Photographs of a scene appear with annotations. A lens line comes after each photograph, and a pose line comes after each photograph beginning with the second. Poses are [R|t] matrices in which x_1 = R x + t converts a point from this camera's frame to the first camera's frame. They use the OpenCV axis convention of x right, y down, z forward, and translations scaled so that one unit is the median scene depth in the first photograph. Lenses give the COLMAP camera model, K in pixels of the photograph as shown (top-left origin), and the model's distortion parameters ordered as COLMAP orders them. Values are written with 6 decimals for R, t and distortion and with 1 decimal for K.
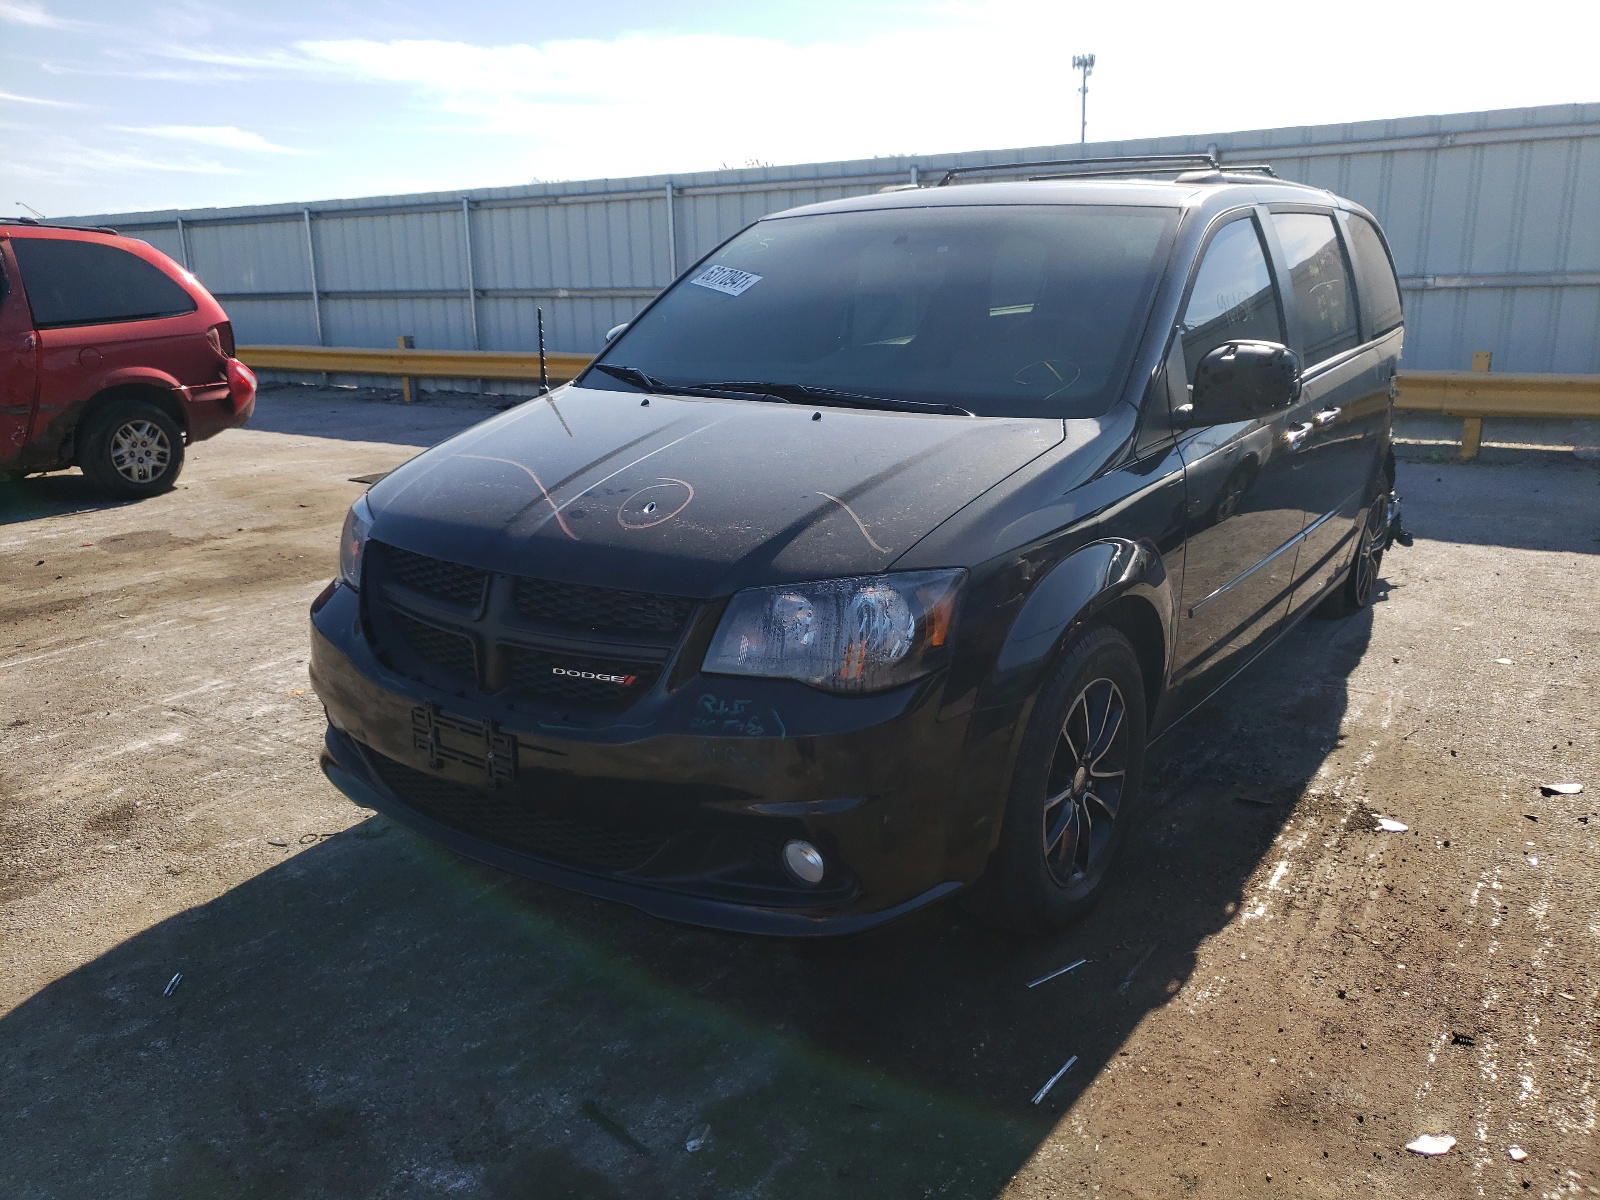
lens RADIAL K [[1228.7, 0, 804.3], [0, 1228.7, 604.0], [0, 0, 1]] dist [0.020776, 0.006271]
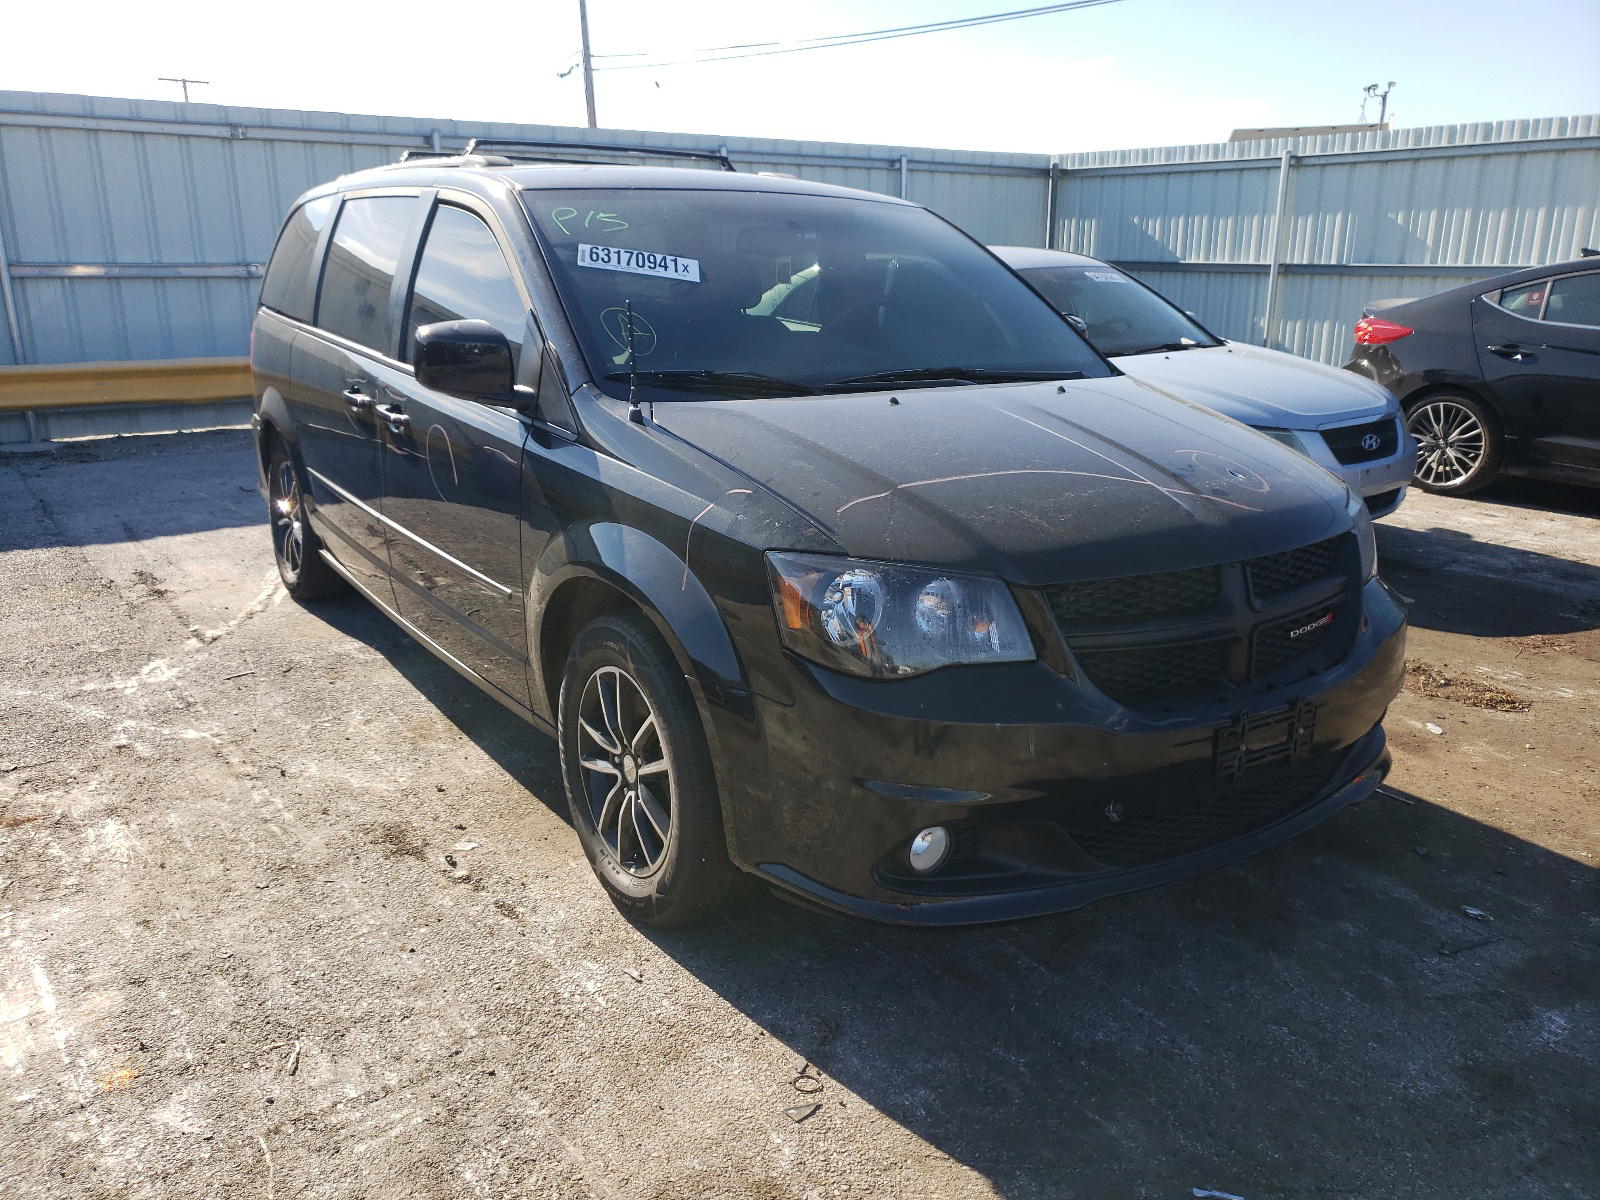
lens RADIAL K [[1228.7, 0, 804.7], [0, 1228.7, 595.5], [0, 0, 1]] dist [0.020776, 0.006271]
pose [[0.359973, -0.226575, 0.905032, -0.691697], [0.226428, 0.962277, 0.150845, -0.121982], [-0.905069, 0.150624, 0.397696, 0.505870]]
